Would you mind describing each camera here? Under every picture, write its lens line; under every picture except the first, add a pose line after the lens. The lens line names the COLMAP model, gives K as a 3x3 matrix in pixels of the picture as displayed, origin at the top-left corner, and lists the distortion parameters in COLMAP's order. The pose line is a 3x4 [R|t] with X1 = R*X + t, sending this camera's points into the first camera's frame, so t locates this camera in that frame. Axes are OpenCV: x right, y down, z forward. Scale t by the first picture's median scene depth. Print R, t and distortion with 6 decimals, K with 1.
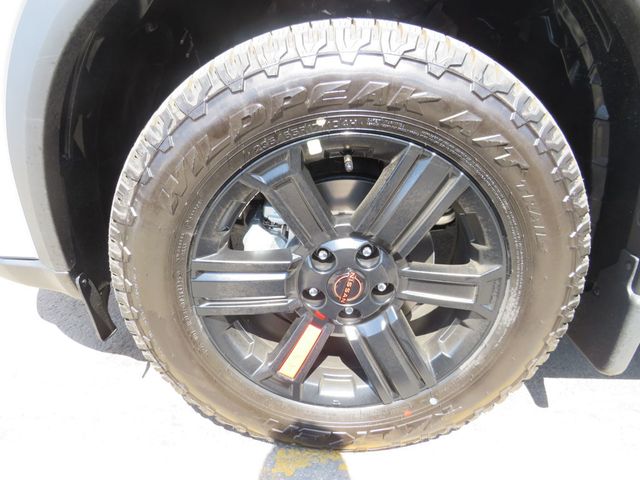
lens RADIAL K [[475.1, 0, 320.7], [0, 475.1, 241.0], [0, 0, 1]] dist [0.000198, 0.004415]
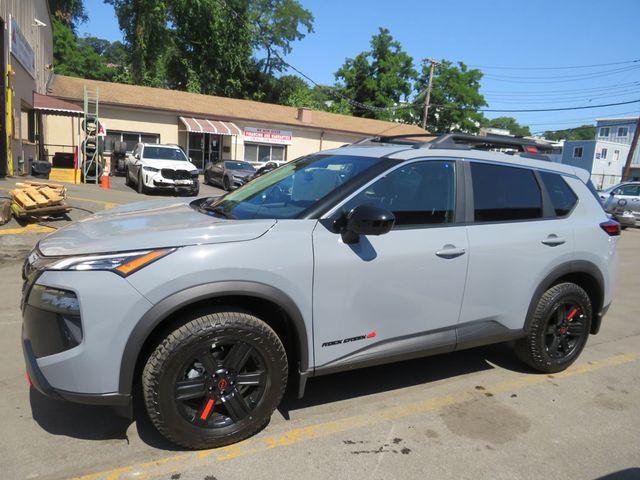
lens RADIAL K [[475.1, 0, 315.8], [0, 475.1, 234.8], [0, 0, 1]] dist [0.000198, 0.004415]
pose [[0.910052, -0.031443, 0.413299, -0.673539], [0.142302, 0.960215, -0.240285, -0.014756], [-0.389301, 0.277486, 0.878320, -2.410996]]
